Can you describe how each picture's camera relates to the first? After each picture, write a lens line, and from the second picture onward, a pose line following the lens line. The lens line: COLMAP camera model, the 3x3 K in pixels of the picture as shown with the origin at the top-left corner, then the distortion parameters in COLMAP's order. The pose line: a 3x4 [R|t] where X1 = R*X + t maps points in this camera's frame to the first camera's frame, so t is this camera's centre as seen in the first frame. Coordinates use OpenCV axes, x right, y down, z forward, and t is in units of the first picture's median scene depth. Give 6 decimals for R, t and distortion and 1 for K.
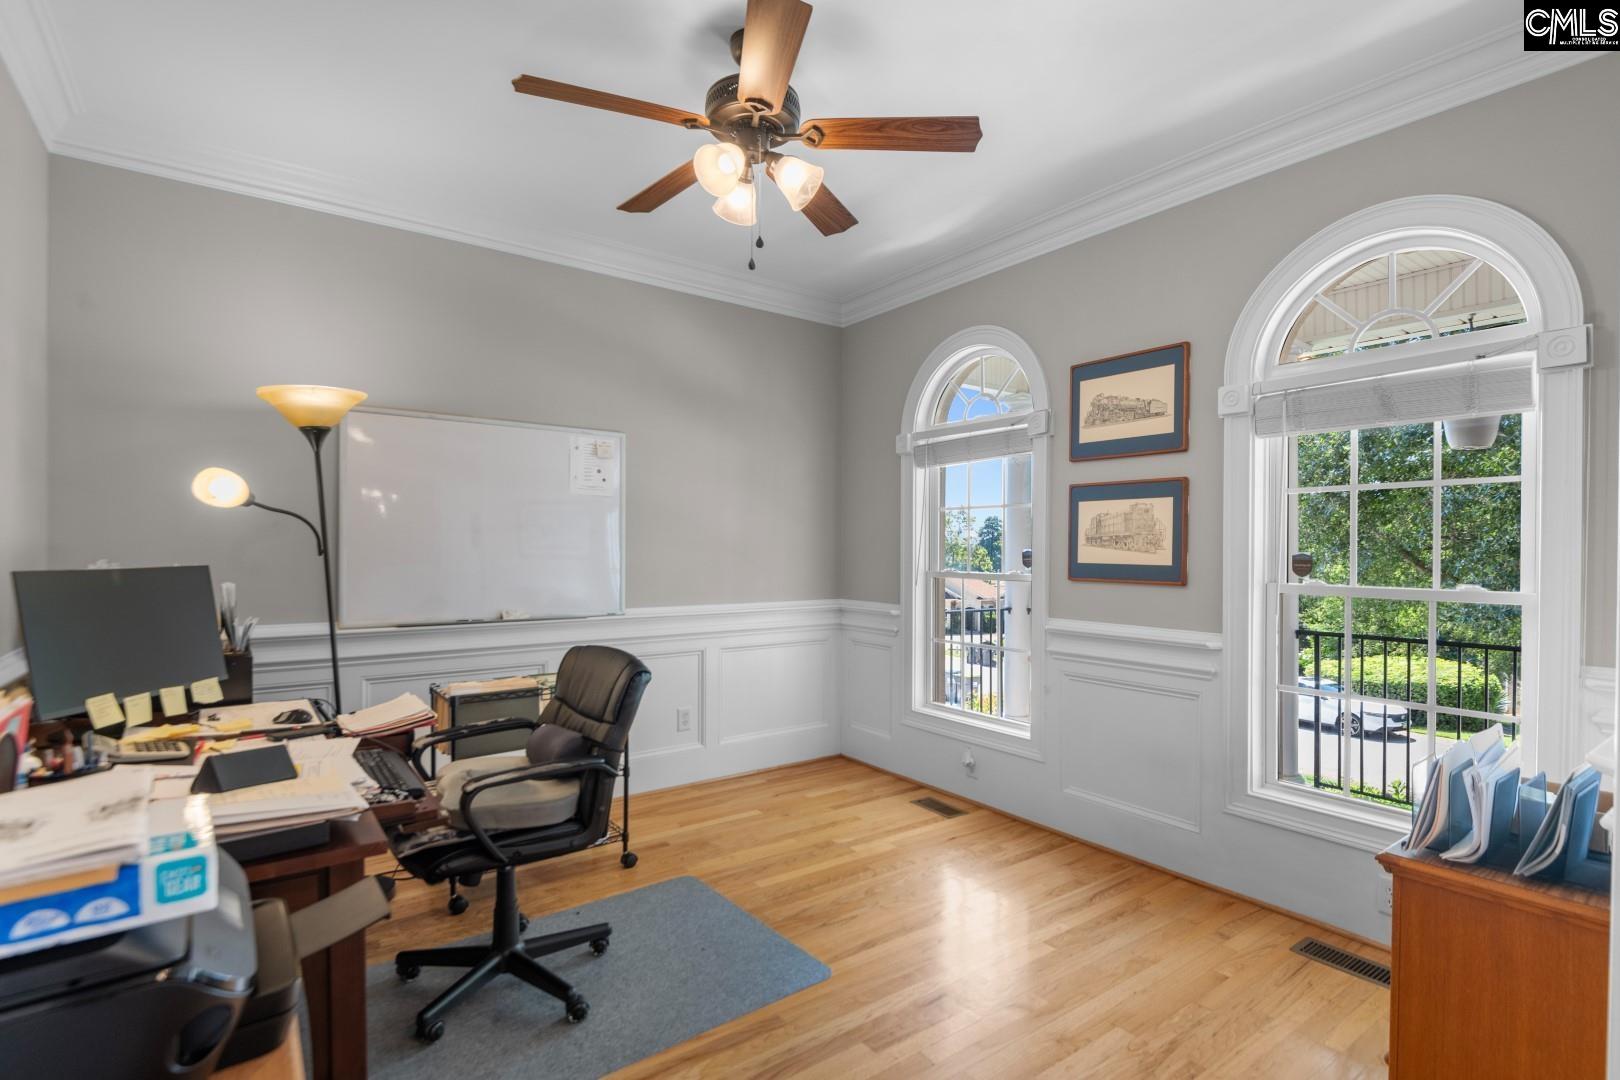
lens RADIAL K [[768.2, 0, 822.1], [0, 768.2, 542.5], [0, 0, 1]] dist [0.013213, -0.000439]
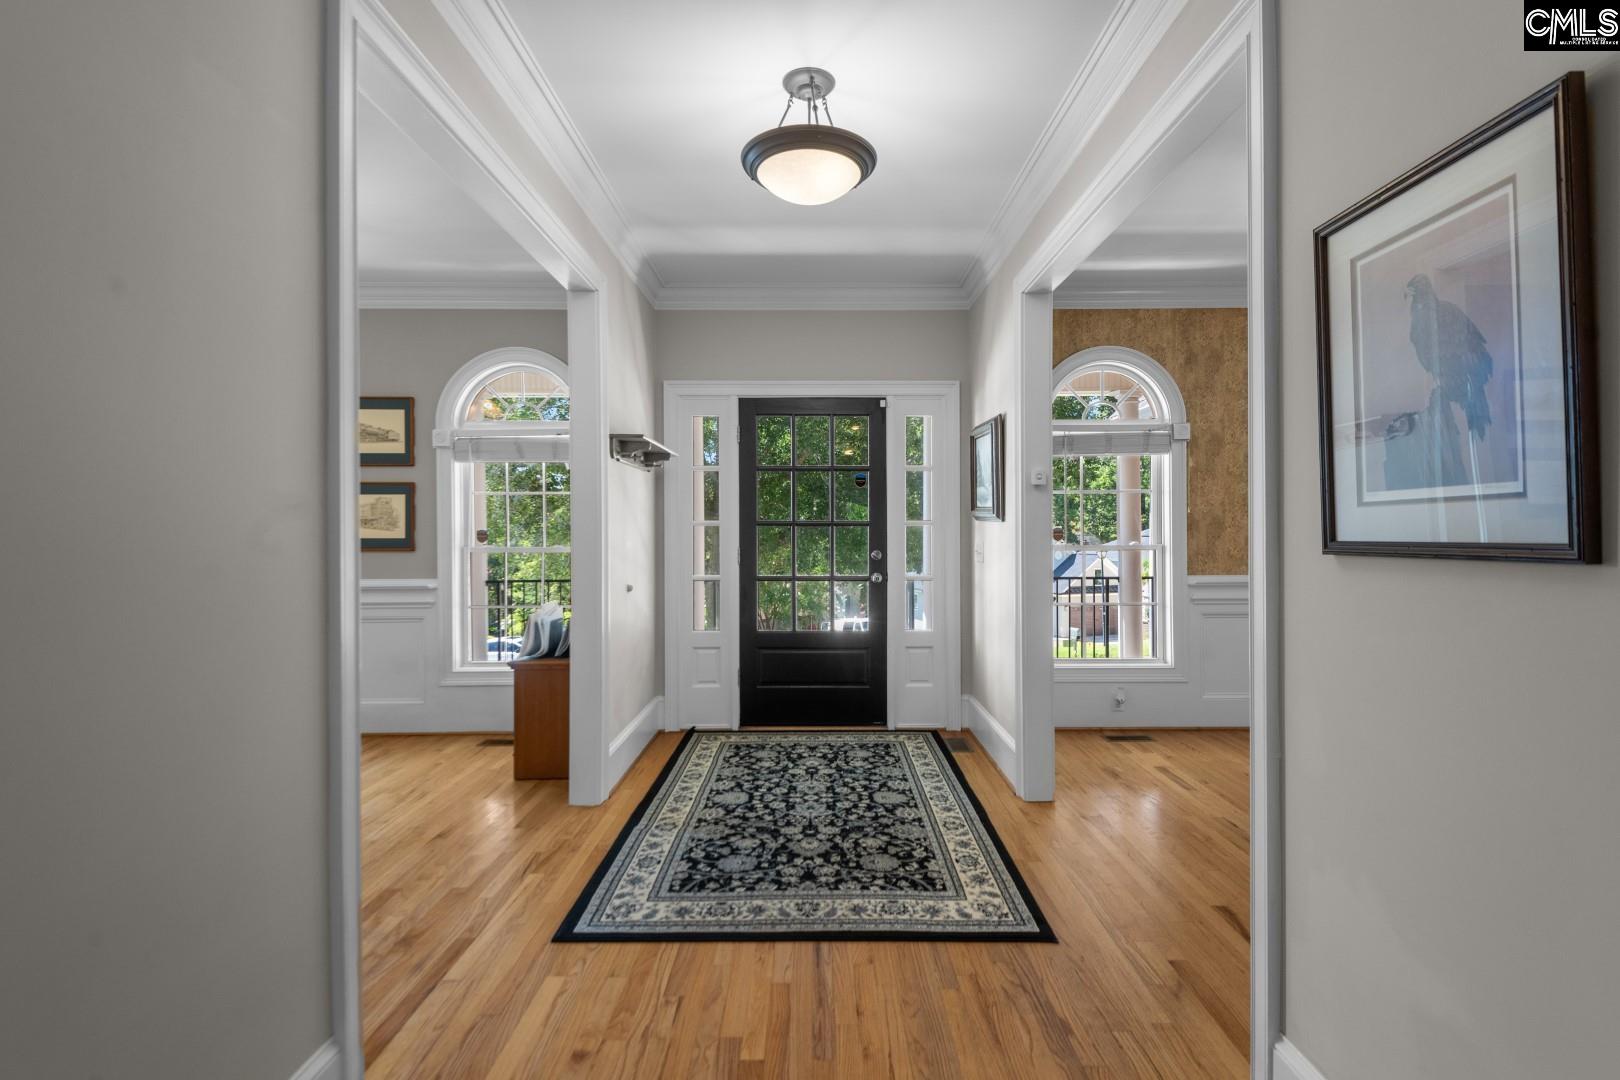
lens RADIAL K [[768.2, 0, 822.1], [0, 768.2, 542.5], [0, 0, 1]] dist [0.013213, -0.000439]
pose [[0.588269, -0.018628, 0.808451, -0.333918], [0.004365, 0.999793, 0.019861, 0.012114], [-0.808654, -0.008155, 0.588229, -0.645725]]
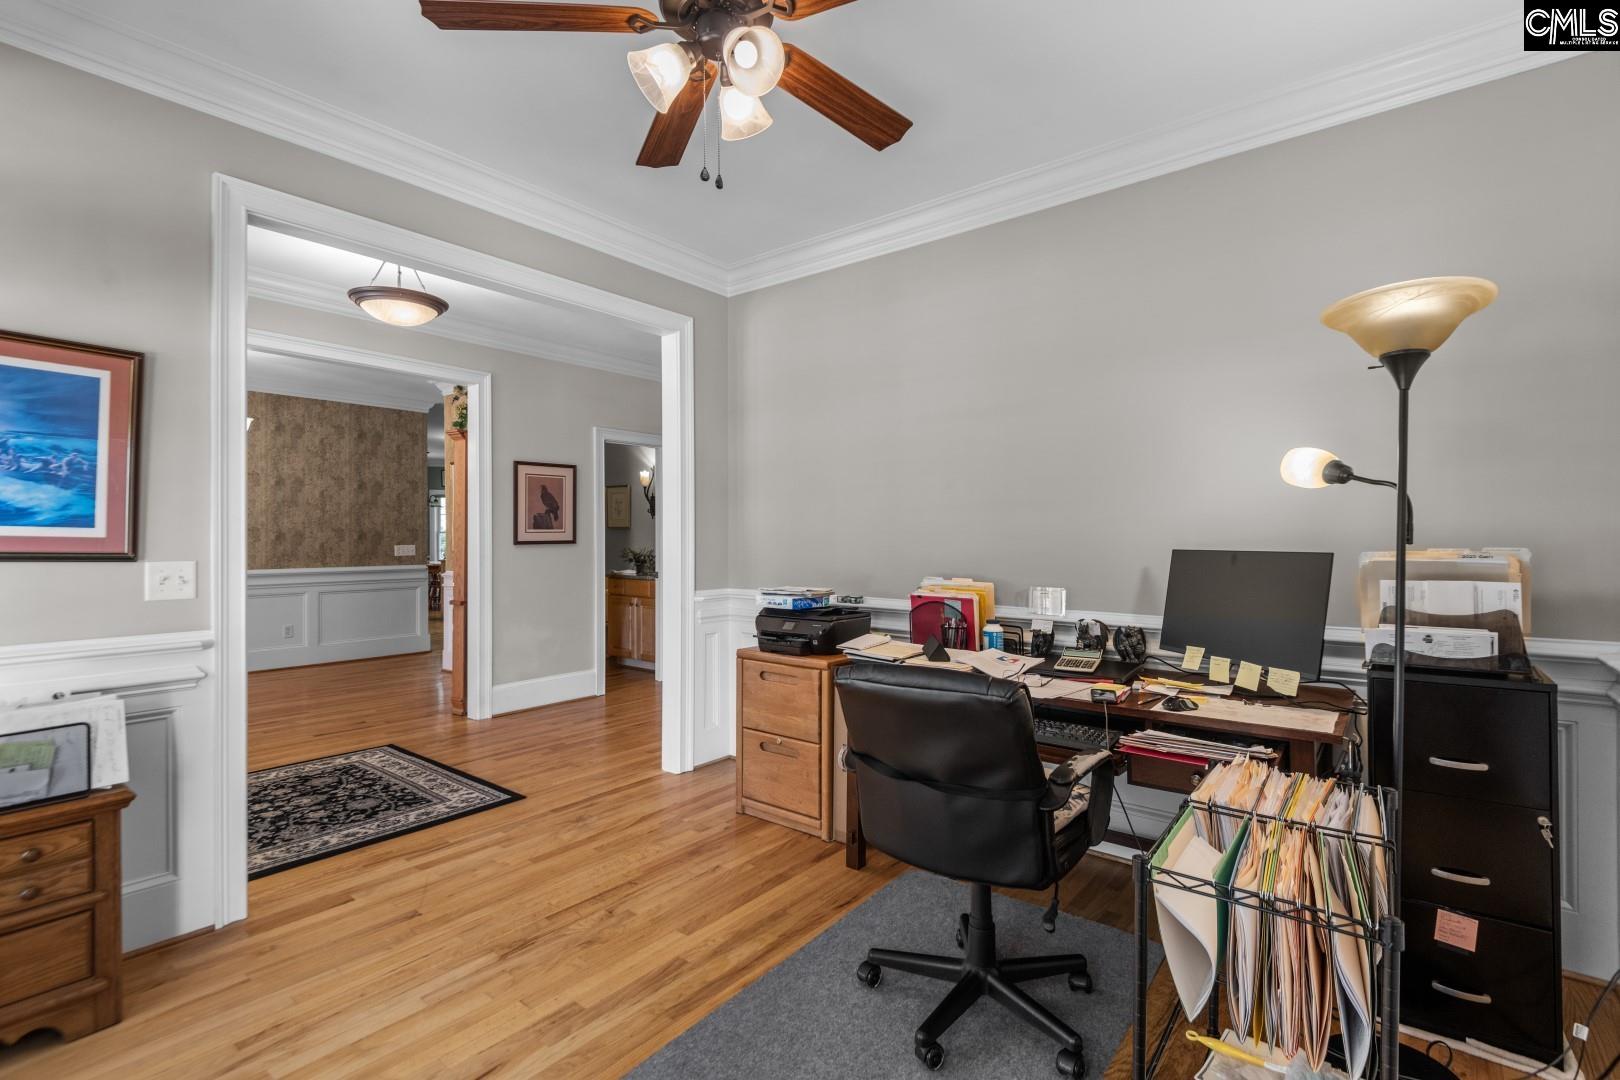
lens RADIAL K [[733.0, 0, 821.4], [0, 733.0, 531.2], [0, 0, 1]] dist [0.026729, -0.014402]
pose [[-0.966663, -0.002234, -0.256042, 0.001235], [-0.000450, 0.999975, -0.007029, 0.010058], [0.256052, -0.006679, -0.966640, 1.467466]]
